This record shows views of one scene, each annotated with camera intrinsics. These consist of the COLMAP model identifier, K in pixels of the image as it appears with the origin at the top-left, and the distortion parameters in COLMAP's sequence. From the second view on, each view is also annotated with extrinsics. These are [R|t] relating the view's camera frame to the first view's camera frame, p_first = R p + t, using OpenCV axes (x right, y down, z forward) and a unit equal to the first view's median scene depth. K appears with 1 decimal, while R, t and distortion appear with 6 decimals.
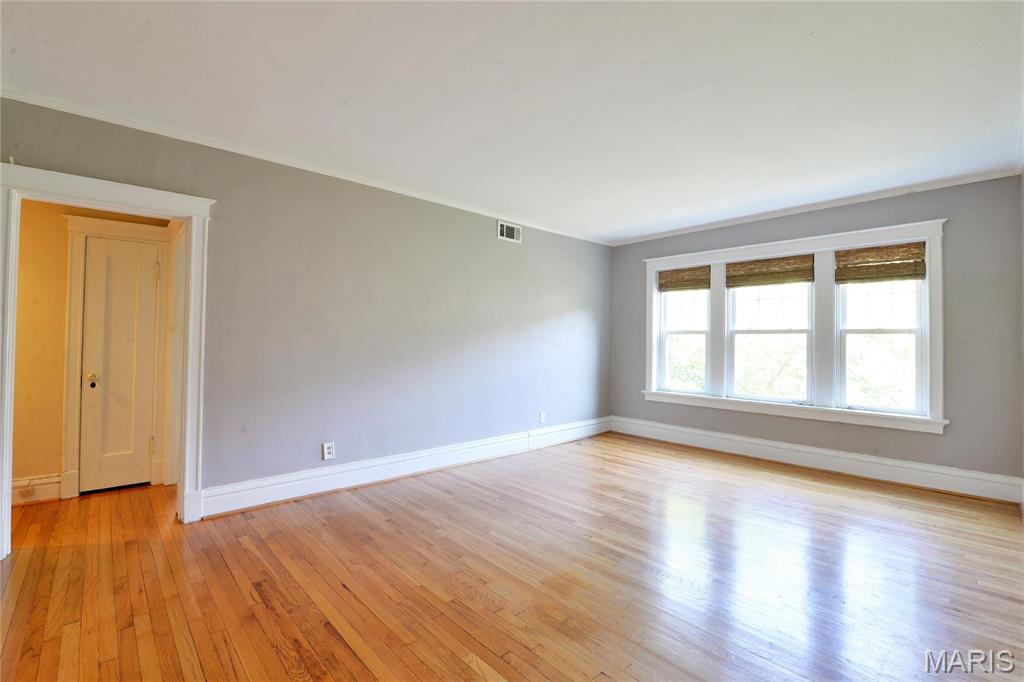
lens RADIAL K [[434.9, 0, 508.7], [0, 434.9, 342.1], [0, 0, 1]] dist [0.003468, -0.001962]
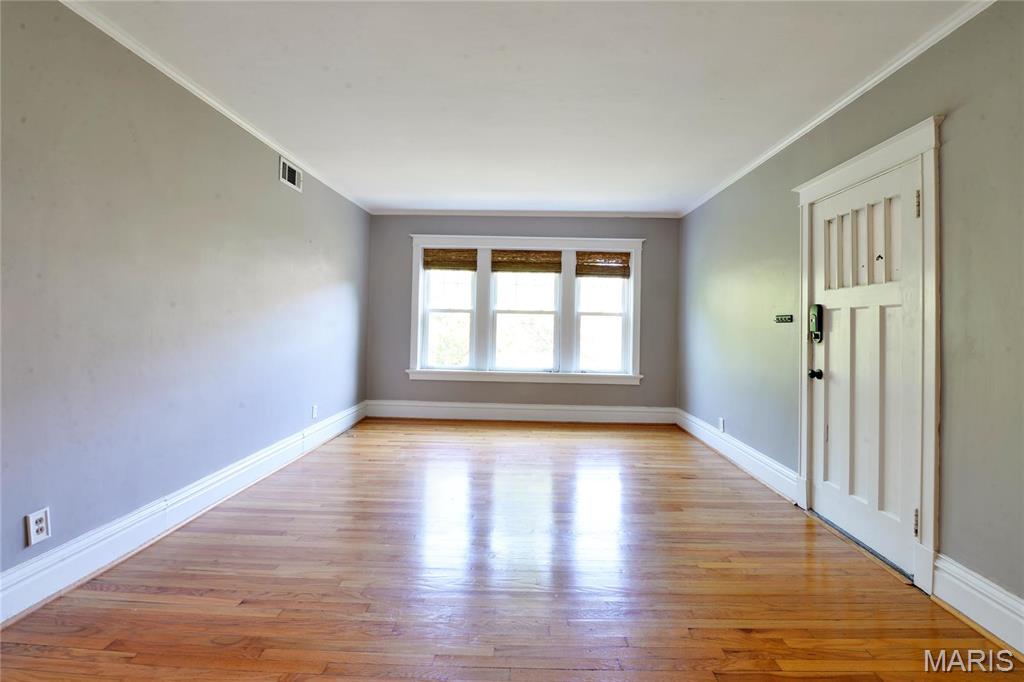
lens RADIAL K [[434.9, 0, 555.7], [0, 434.9, 323.1], [0, 0, 1]] dist [0.003468, -0.001962]
pose [[0.718067, 0.005467, 0.695952, -0.179232], [-0.011780, 0.999921, 0.004300, -0.000625], [-0.695874, -0.011286, 0.718075, 0.109628]]
